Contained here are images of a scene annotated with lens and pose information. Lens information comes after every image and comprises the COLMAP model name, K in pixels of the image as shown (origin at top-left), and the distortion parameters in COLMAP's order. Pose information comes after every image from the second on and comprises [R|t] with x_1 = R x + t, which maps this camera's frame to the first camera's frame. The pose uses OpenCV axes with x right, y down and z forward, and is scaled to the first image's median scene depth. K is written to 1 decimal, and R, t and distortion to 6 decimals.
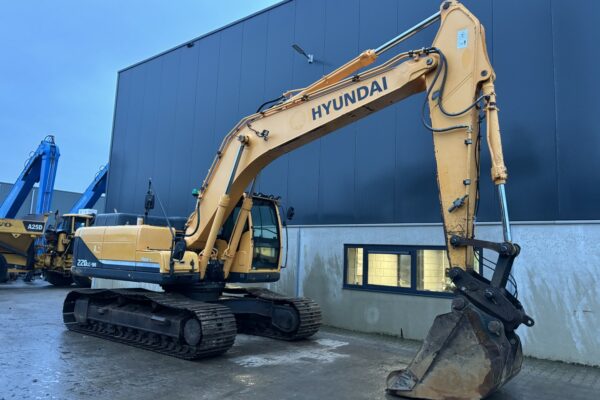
lens RADIAL K [[434.4, 0, 300.0], [0, 434.4, 200.0], [0, 0, 1]] dist [0.205947, 0.000186]
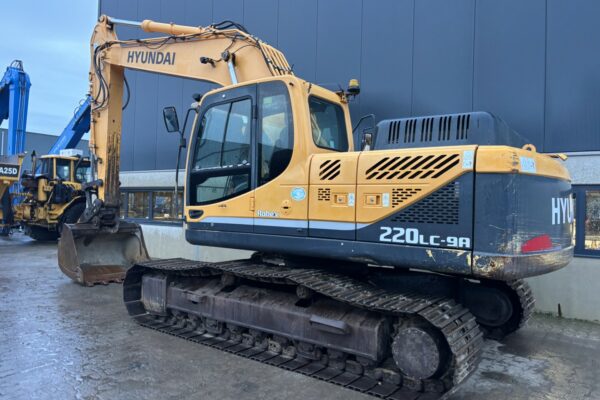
lens RADIAL K [[470.1, 0, 298.1], [0, 470.1, 176.5], [0, 0, 1]] dist [0.083967, 0.002931]
pose [[0.998765, -0.009400, 0.048792, -0.106199], [0.006138, 0.997762, 0.066577, 0.014617], [-0.049309, -0.066195, 0.996588, 0.125084]]
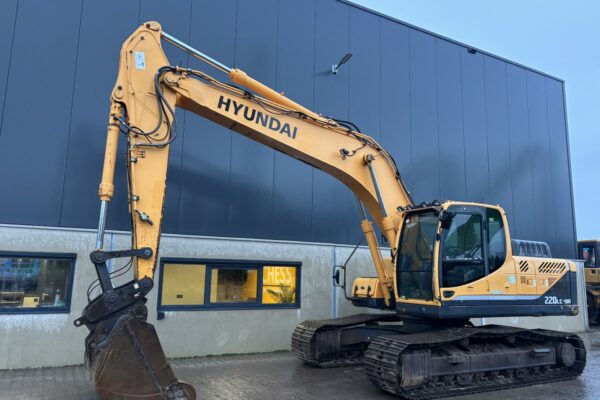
lens RADIAL K [[420.7, 0, 300.0], [0, 420.7, 200.0], [0, 0, 1]] dist [0.057909, -0.000543]
pose [[0.353822, 0.132068, 0.925942, -0.406625], [-0.123673, 0.987894, -0.093647, 0.025239], [-0.927100, -0.081379, 0.365872, 0.331871]]
